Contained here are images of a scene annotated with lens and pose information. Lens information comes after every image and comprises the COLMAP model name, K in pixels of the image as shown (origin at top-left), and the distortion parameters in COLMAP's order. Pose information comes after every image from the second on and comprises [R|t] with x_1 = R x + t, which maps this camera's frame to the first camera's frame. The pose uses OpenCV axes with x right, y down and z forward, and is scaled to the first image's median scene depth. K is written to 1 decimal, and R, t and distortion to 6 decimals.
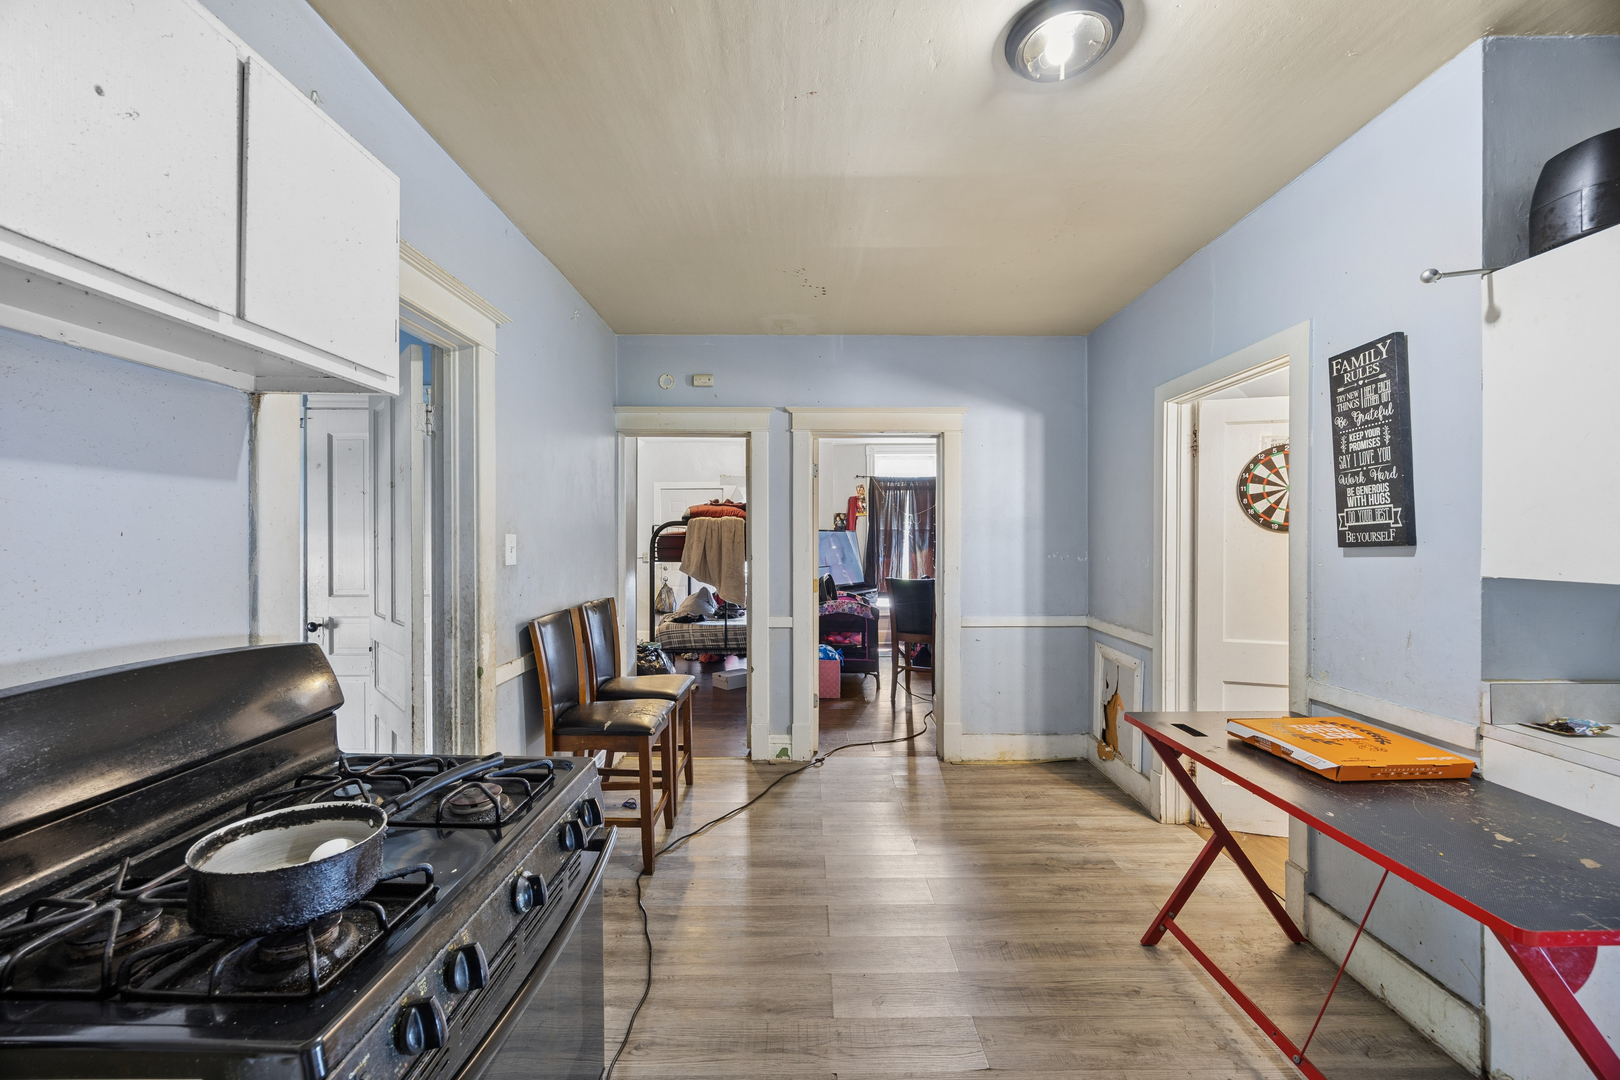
lens RADIAL K [[666.1, 0, 809.2], [0, 666.1, 540.4], [0, 0, 1]] dist [-0.000882, 0.000246]
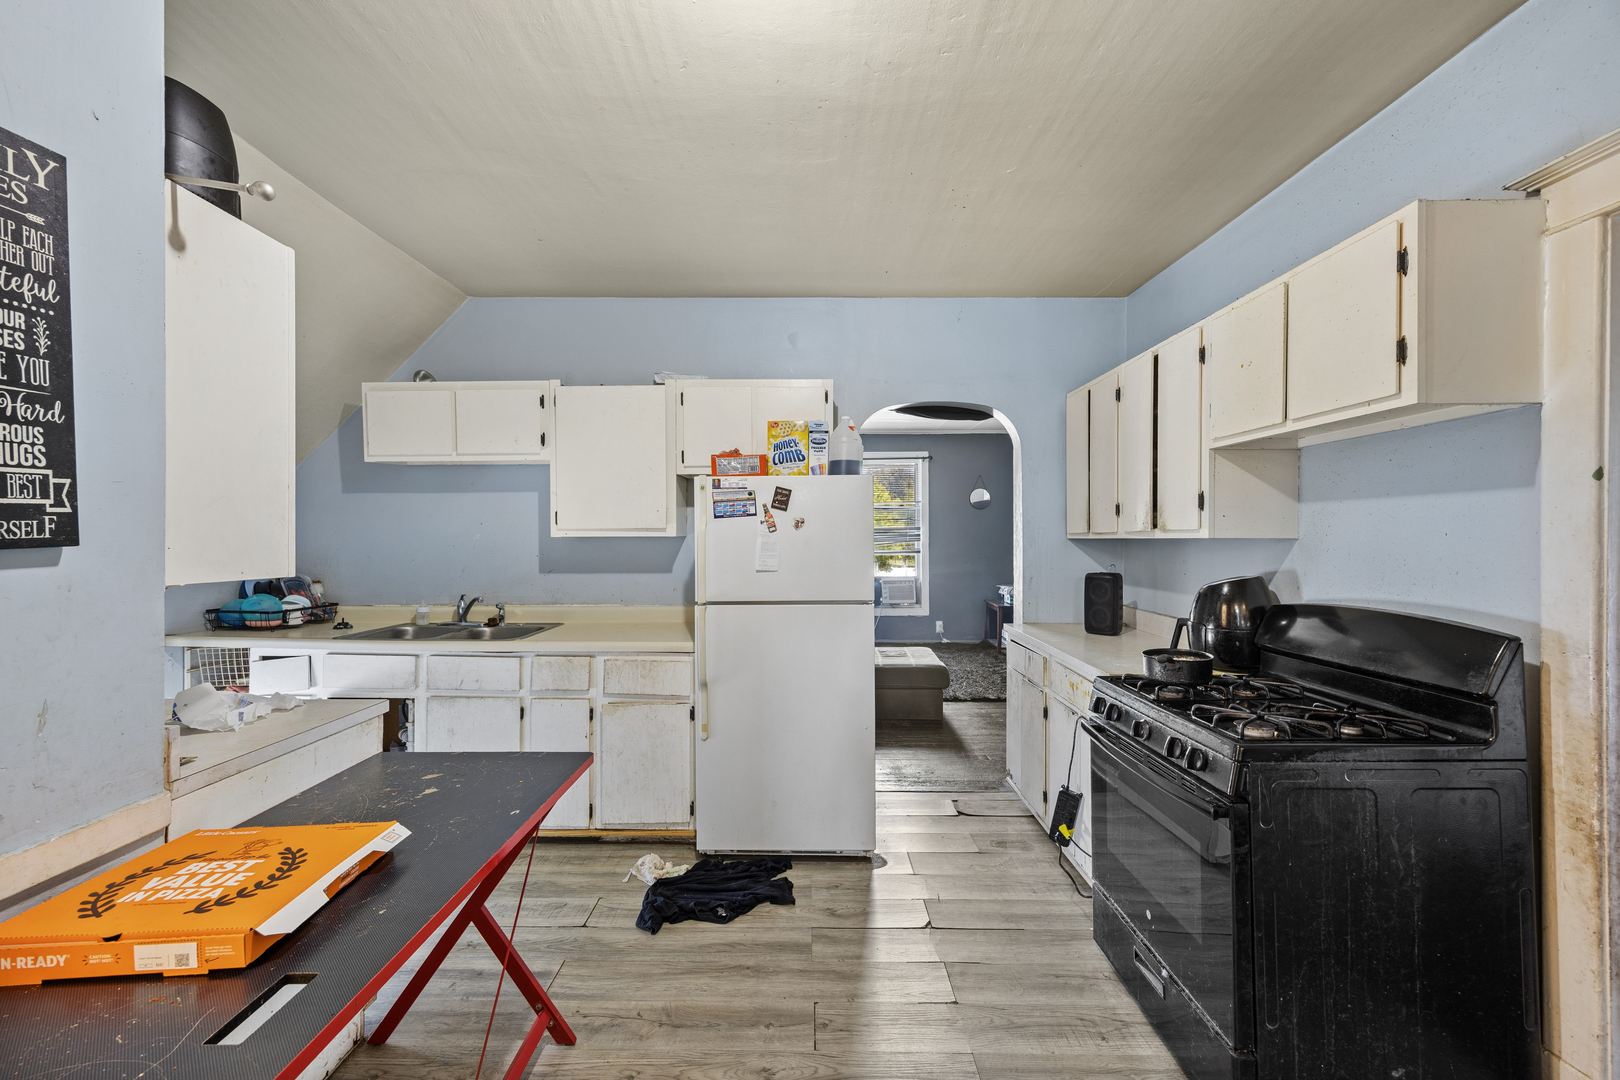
lens RADIAL K [[666.1, 0, 809.7], [0, 666.1, 536.9], [0, 0, 1]] dist [-0.000882, 0.000246]
pose [[-0.999938, -0.002126, 0.010908, 0.254625], [-0.002091, 0.999993, 0.003231, -0.003208], [-0.010915, 0.003208, -0.999935, 1.512337]]
